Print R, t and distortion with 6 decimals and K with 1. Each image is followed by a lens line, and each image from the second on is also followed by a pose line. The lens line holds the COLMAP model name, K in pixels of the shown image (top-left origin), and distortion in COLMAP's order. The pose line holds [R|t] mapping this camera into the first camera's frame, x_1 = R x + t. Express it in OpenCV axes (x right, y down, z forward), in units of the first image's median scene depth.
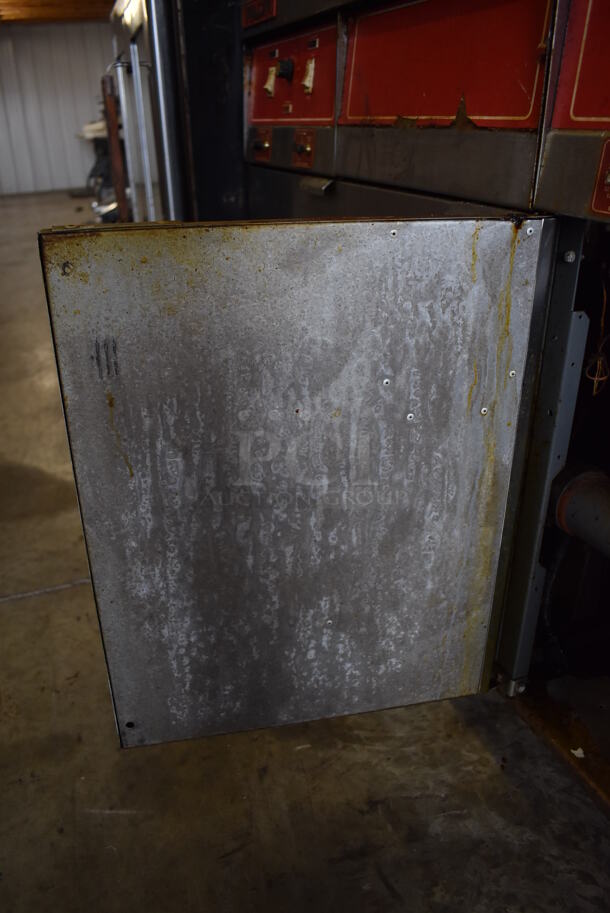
lens RADIAL K [[715.3, 0, 305.8], [0, 715.3, 452.7], [0, 0, 1]] dist [-0.091868, 0.013201]
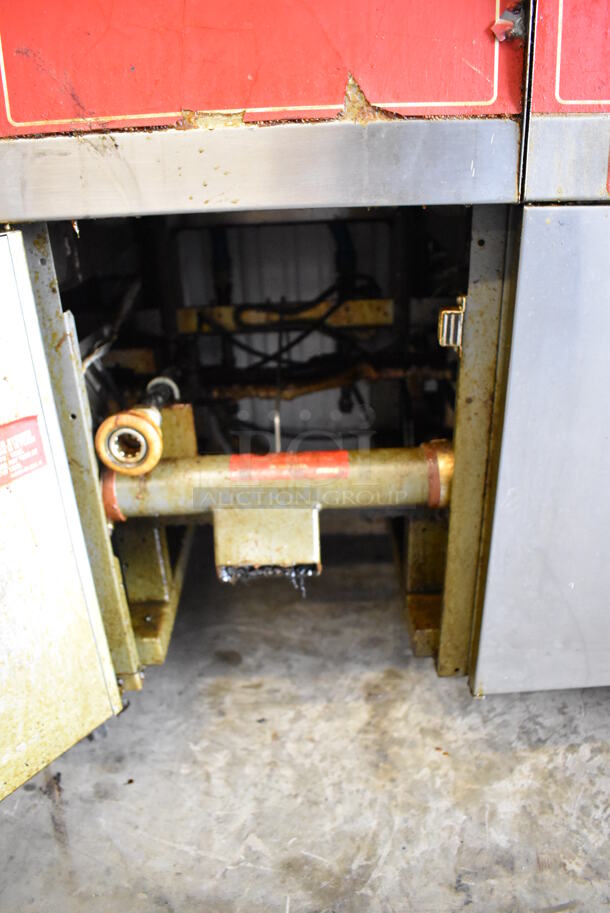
lens RADIAL K [[715.3, 0, 309.8], [0, 715.3, 463.9], [0, 0, 1]] dist [-0.091868, 0.013201]
pose [[0.350683, -0.449675, 0.821470, -0.477765], [0.430256, 0.856481, 0.285165, -0.311423], [-0.831806, 0.253440, 0.493829, 0.618132]]
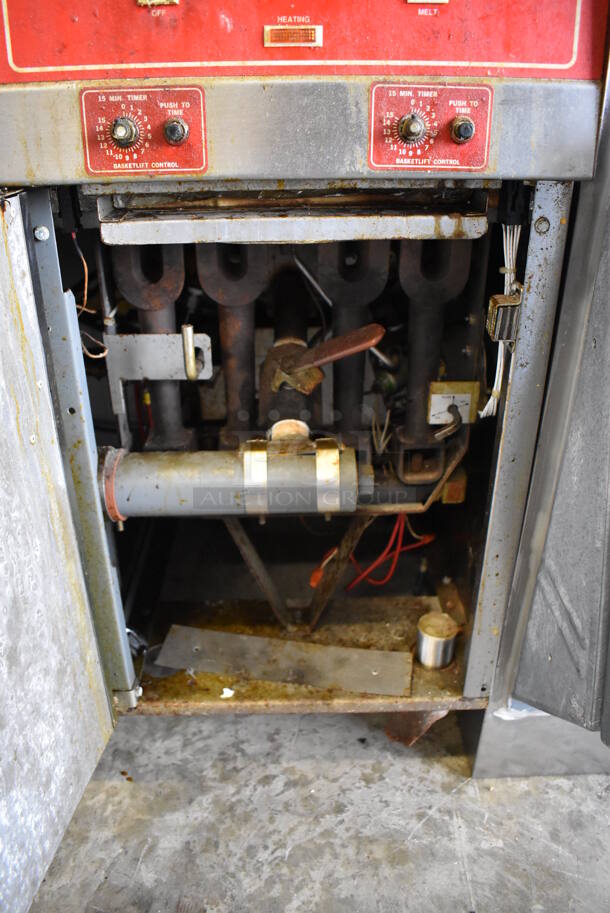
lens RADIAL K [[715.3, 0, 300.1], [0, 715.3, 452.4], [0, 0, 1]] dist [-0.091868, 0.013201]
pose [[0.348382, -0.437461, 0.829010, -0.249087], [0.405586, 0.867689, 0.287429, -0.119726], [-0.845062, 0.236099, 0.479715, 0.278168]]
